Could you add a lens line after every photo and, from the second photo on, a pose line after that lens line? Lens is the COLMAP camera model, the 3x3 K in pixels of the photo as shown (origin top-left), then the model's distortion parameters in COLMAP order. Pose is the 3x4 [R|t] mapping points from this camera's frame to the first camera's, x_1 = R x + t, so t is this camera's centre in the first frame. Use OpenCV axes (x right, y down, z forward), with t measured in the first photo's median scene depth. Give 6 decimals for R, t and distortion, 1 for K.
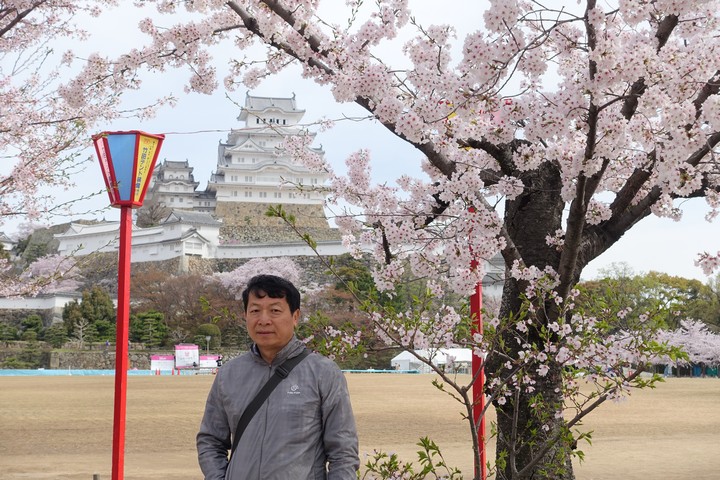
lens RADIAL K [[1214.9, 0, 360.0], [0, 1214.9, 240.0], [0, 0, 1]] dist [-0.036998, 0.000000]
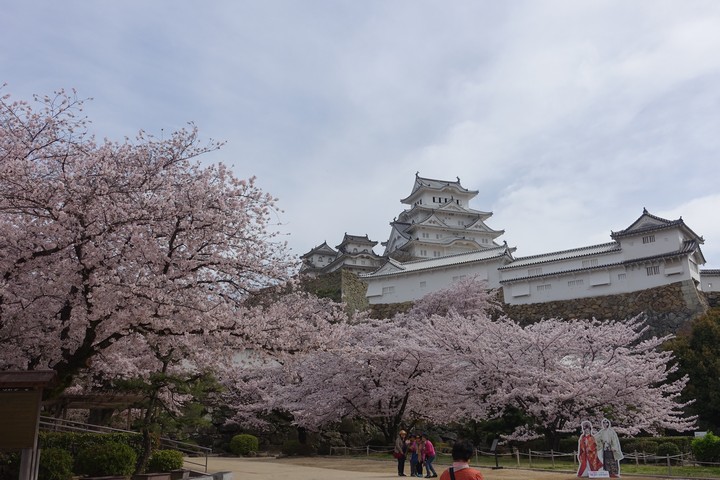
lens RADIAL K [[710.7, 0, 360.4], [0, 710.7, 238.5], [0, 0, 1]] dist [-0.009245, 0.000000]
pose [[0.985878, 0.029340, 0.164878, -0.245174], [-0.000206, 0.984746, -0.173999, 0.035908], [-0.167468, 0.171508, 0.970845, 0.460886]]
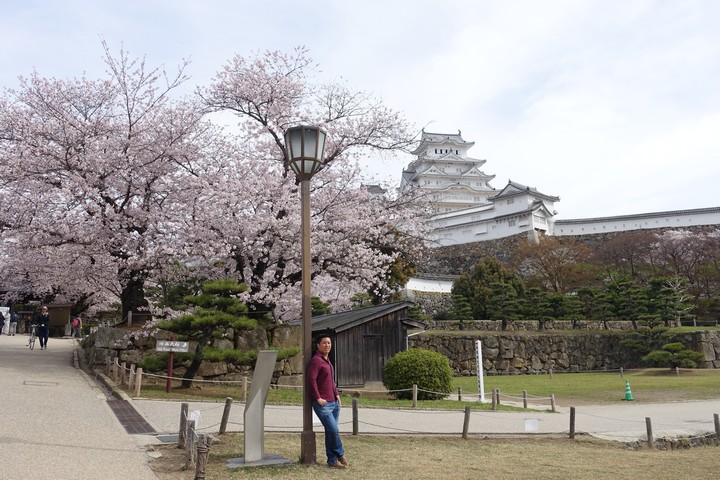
lens RADIAL K [[680.5, 0, 359.9], [0, 680.5, 241.1], [0, 0, 1]] dist [0.010738, 0.000000]
pose [[0.998718, -0.019292, 0.046792, -0.197200], [0.022370, 0.997557, -0.066178, 0.033843], [-0.045401, 0.067140, 0.996710, 0.348971]]
